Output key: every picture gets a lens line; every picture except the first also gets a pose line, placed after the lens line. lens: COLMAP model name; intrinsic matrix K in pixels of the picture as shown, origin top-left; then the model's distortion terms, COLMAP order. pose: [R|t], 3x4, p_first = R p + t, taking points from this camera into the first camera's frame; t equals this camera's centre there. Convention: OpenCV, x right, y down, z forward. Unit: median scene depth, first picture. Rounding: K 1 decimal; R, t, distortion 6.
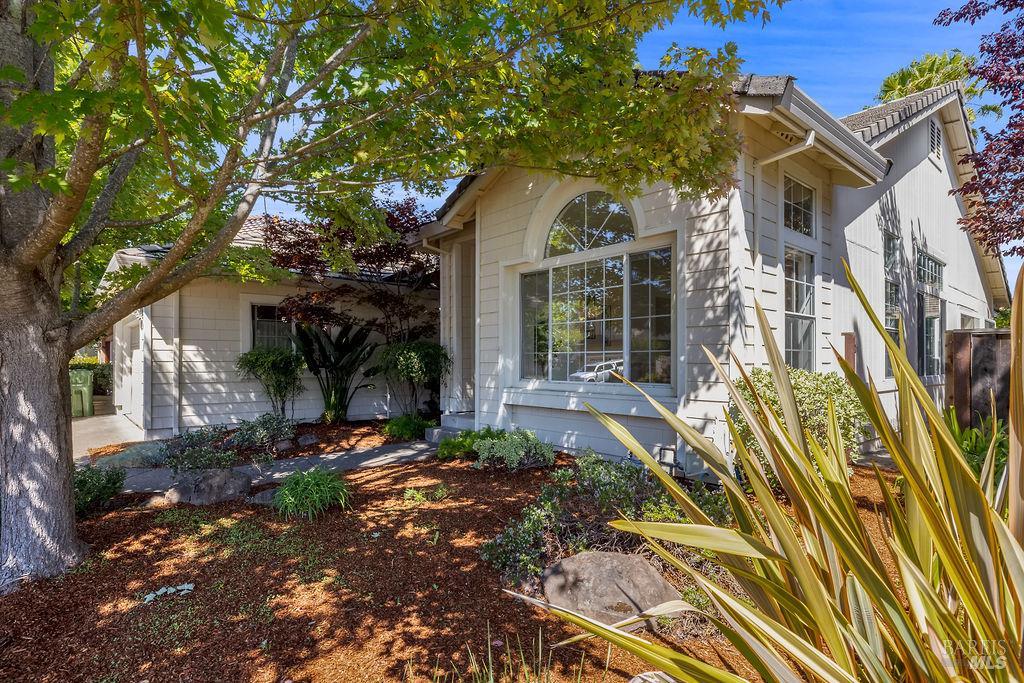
lens RADIAL K [[525.2, 0, 518.5], [0, 525.2, 350.7], [0, 0, 1]] dist [0.005699, 0.001912]
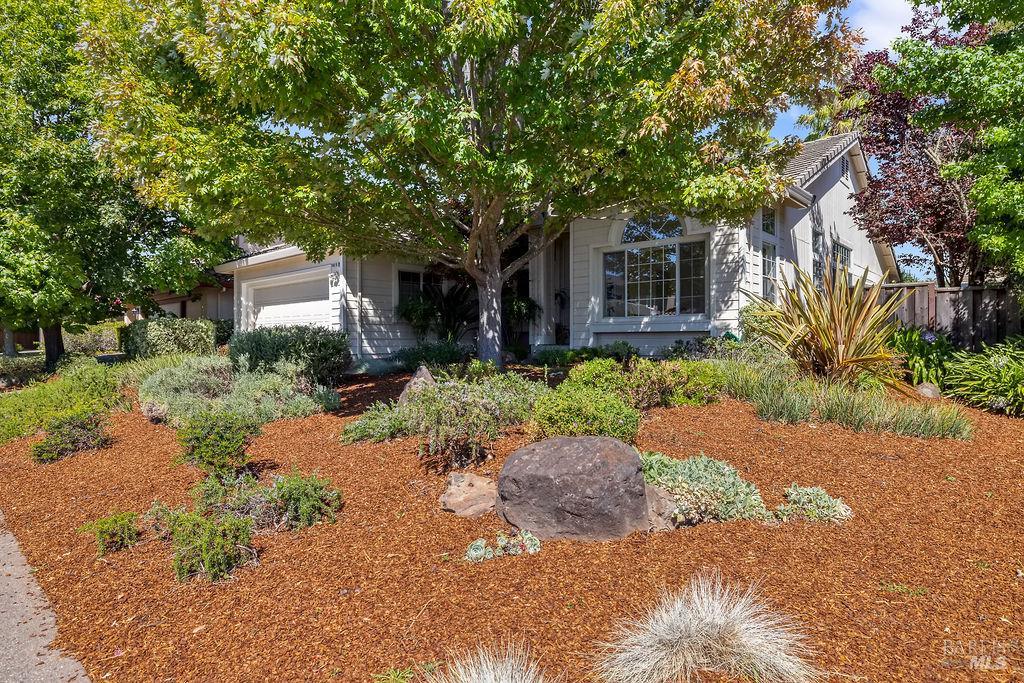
lens RADIAL K [[553.3, 0, 509.3], [0, 553.3, 332.3], [0, 0, 1]] dist [-0.003459, 0.001882]
pose [[0.995844, 0.000768, 0.091075, -0.420238], [-0.001219, 0.999987, 0.004895, 0.088297], [-0.091070, -0.004986, 0.995832, -0.652345]]
